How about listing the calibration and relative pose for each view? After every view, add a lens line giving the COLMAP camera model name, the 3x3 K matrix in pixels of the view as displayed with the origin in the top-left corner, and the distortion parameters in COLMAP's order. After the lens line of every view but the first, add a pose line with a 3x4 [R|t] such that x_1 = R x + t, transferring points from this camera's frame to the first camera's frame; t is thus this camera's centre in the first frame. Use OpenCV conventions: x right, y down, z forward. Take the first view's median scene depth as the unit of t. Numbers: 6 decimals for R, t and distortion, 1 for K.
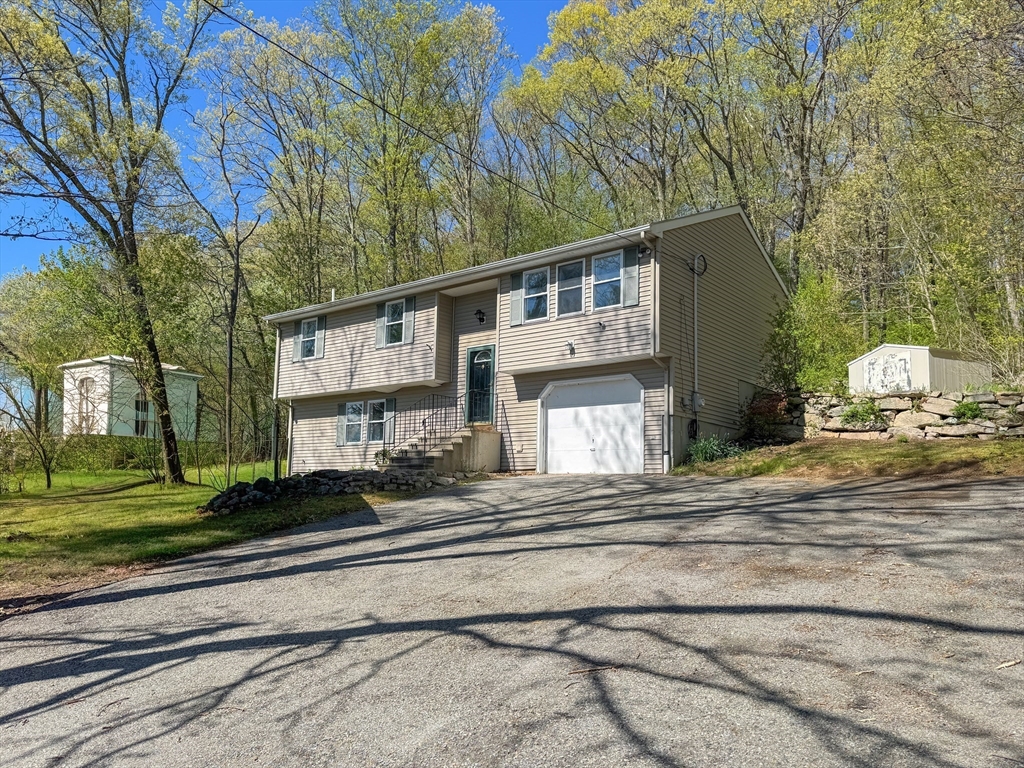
lens RADIAL K [[737.7, 0, 483.1], [0, 737.7, 406.8], [0, 0, 1]] dist [0.067446, -0.001675]
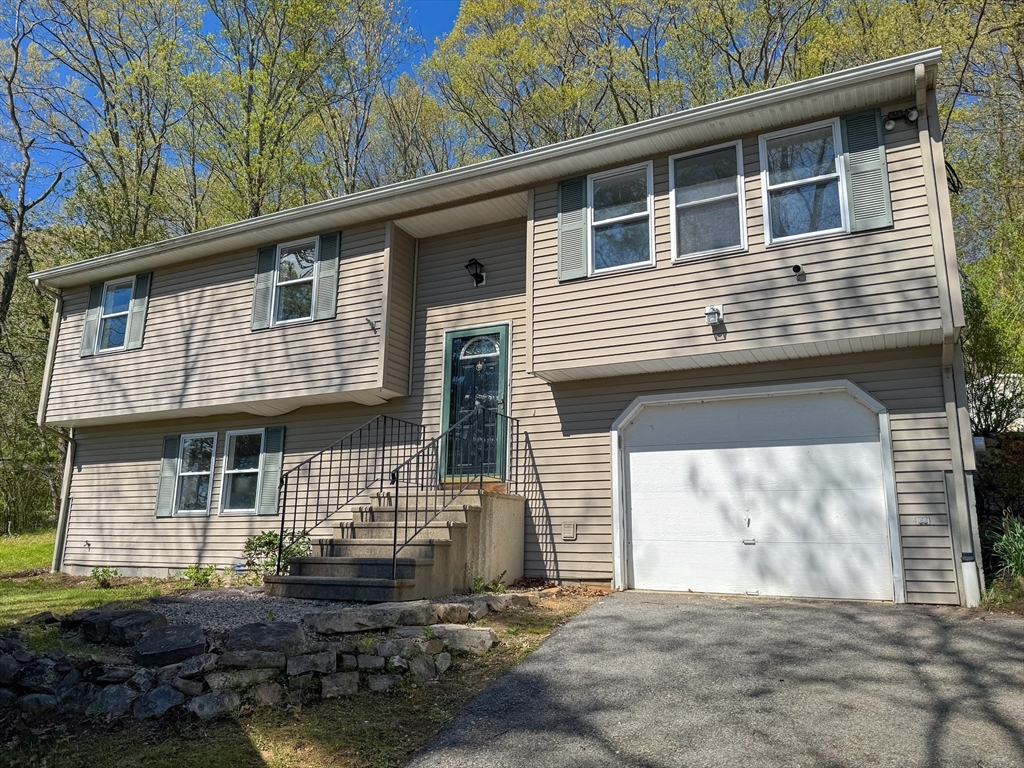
lens RADIAL K [[737.6, 0, 498.0], [0, 737.6, 379.7], [0, 0, 1]] dist [0.100011, -0.167907]
pose [[0.972377, 0.043710, 0.229285, -0.118743], [-0.020640, 0.994564, -0.102065, 0.007779], [-0.232500, 0.094514, 0.967993, 0.563590]]
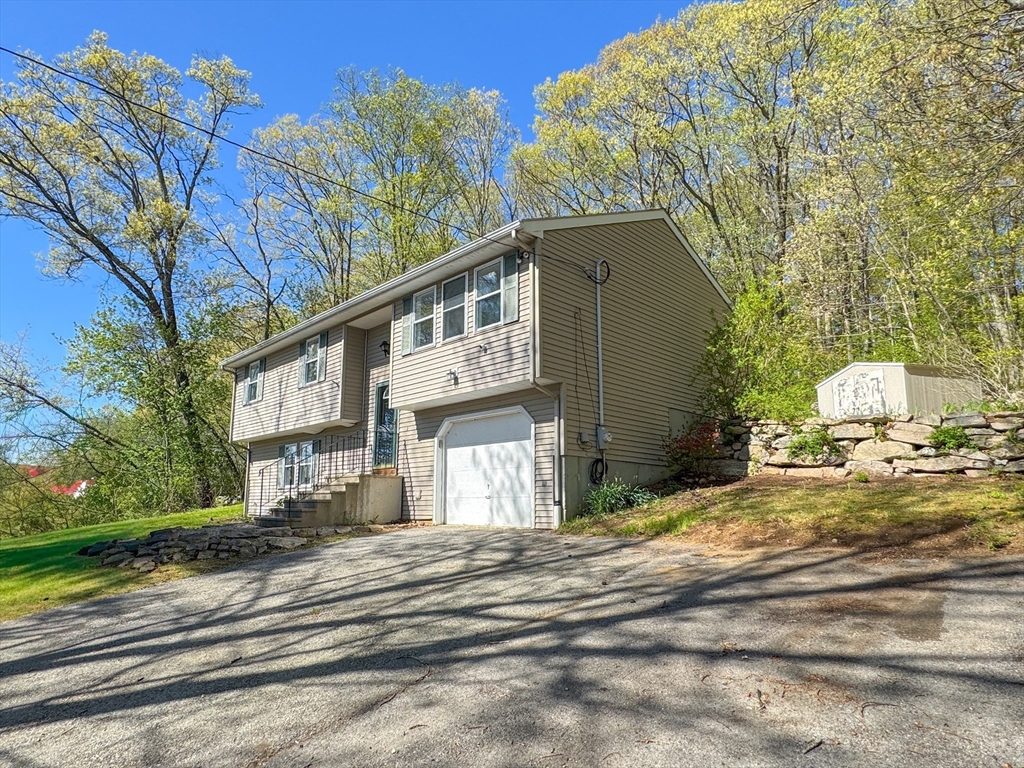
lens RADIAL K [[603.0, 0, 486.7], [0, 603.0, 412.2], [0, 0, 1]] dist [-0.018664, 0.059408]
pose [[0.994584, -0.035435, -0.097712, 0.215484], [0.031418, 0.998609, -0.042350, -0.009064], [0.099077, 0.039051, 0.994313, 0.311129]]
